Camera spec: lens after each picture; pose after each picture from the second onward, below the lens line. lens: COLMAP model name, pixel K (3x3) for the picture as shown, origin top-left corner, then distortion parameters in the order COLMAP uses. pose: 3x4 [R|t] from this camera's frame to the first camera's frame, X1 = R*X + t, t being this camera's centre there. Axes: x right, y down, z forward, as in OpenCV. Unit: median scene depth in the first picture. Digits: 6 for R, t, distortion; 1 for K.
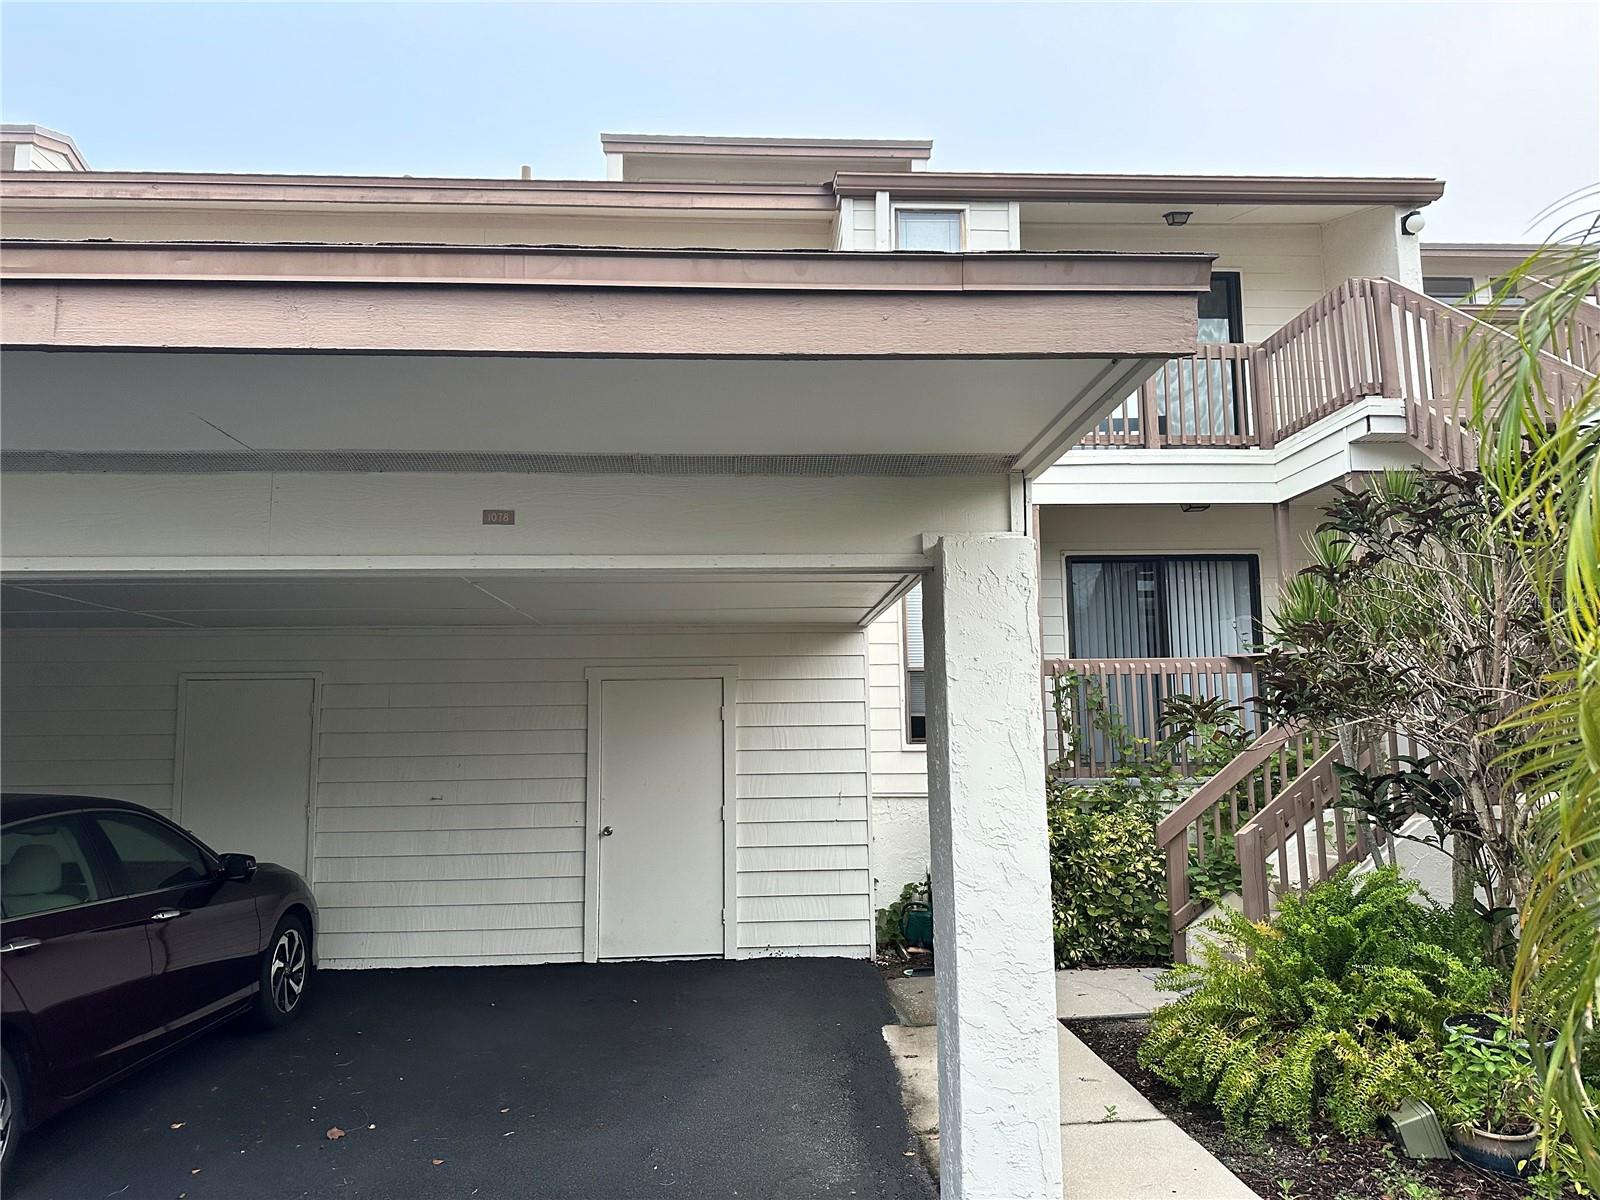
lens RADIAL K [[1123.5, 0, 800.0], [0, 1123.5, 600.0], [0, 0, 1]] dist [0.153354, -0.241703]
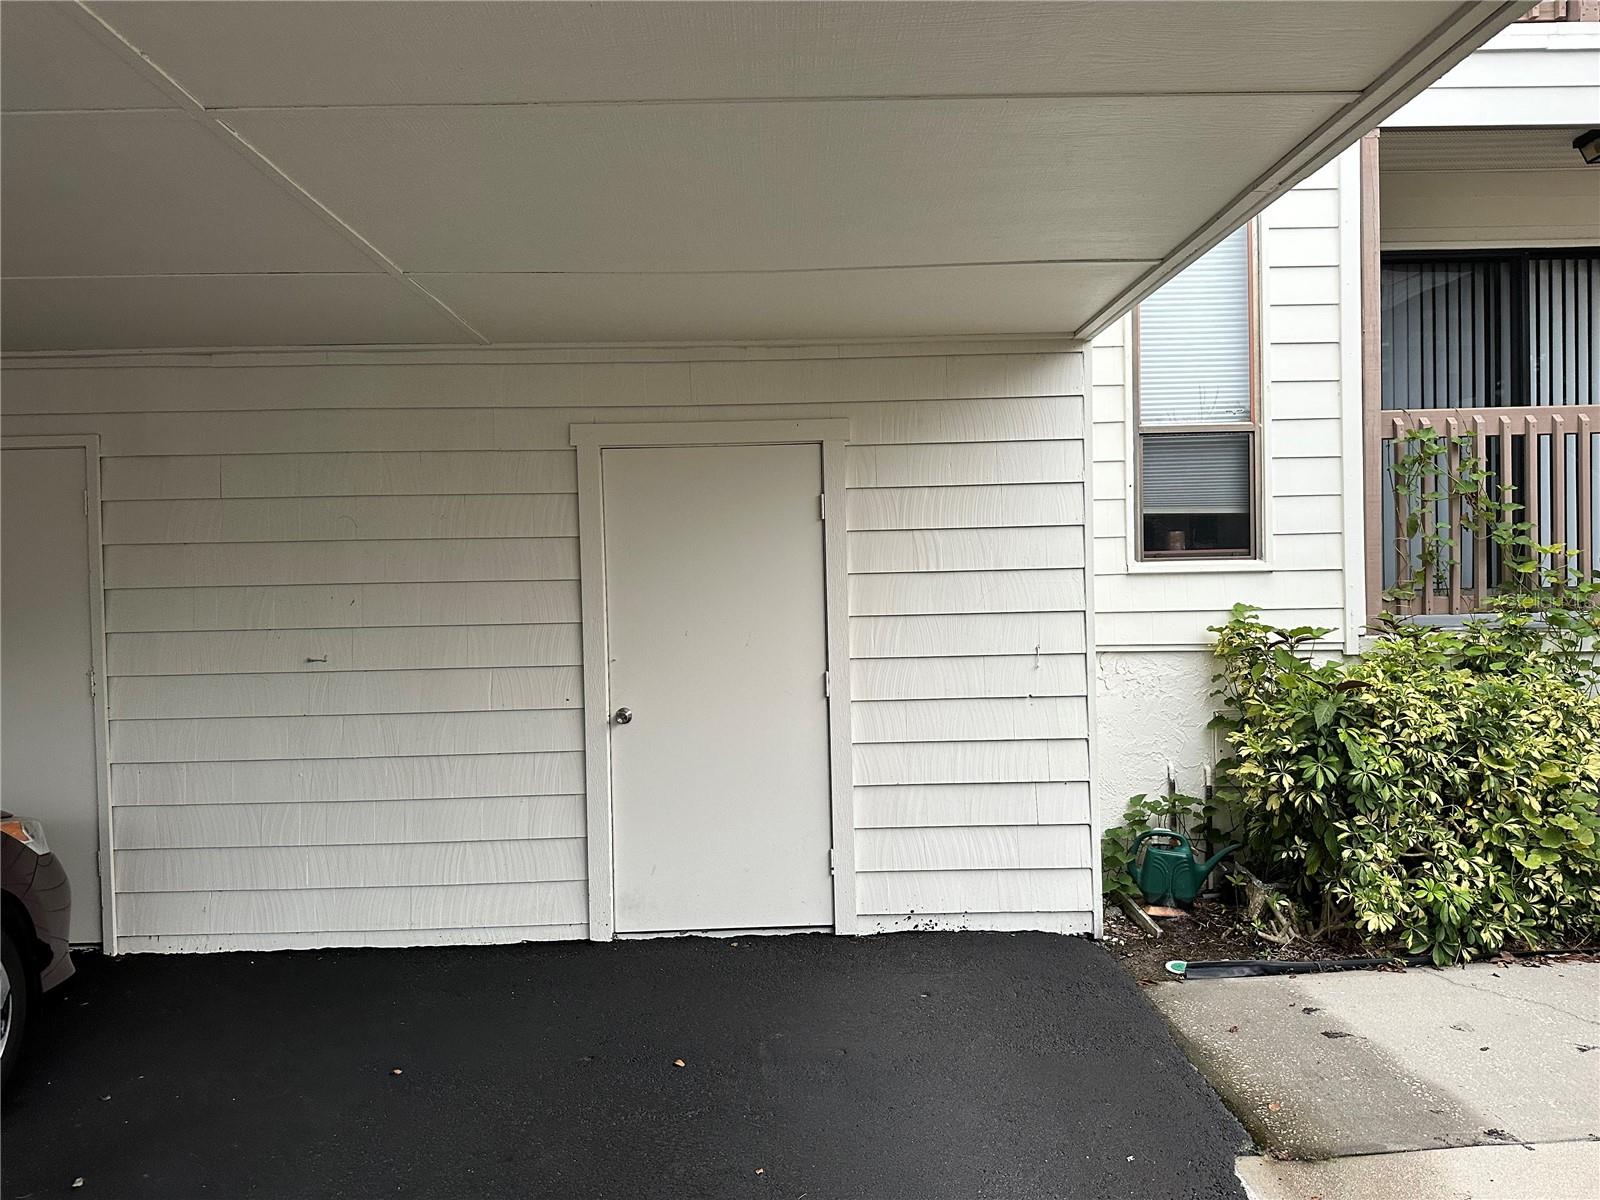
lens RADIAL K [[1136.6, 0, 800.0], [0, 1136.6, 600.0], [0, 0, 1]] dist [0.105173, -0.134691]
pose [[0.999251, -0.009762, -0.037457, -0.060070], [0.014888, 0.990163, 0.139123, 0.069247], [0.035731, -0.139576, 0.989567, 0.451216]]
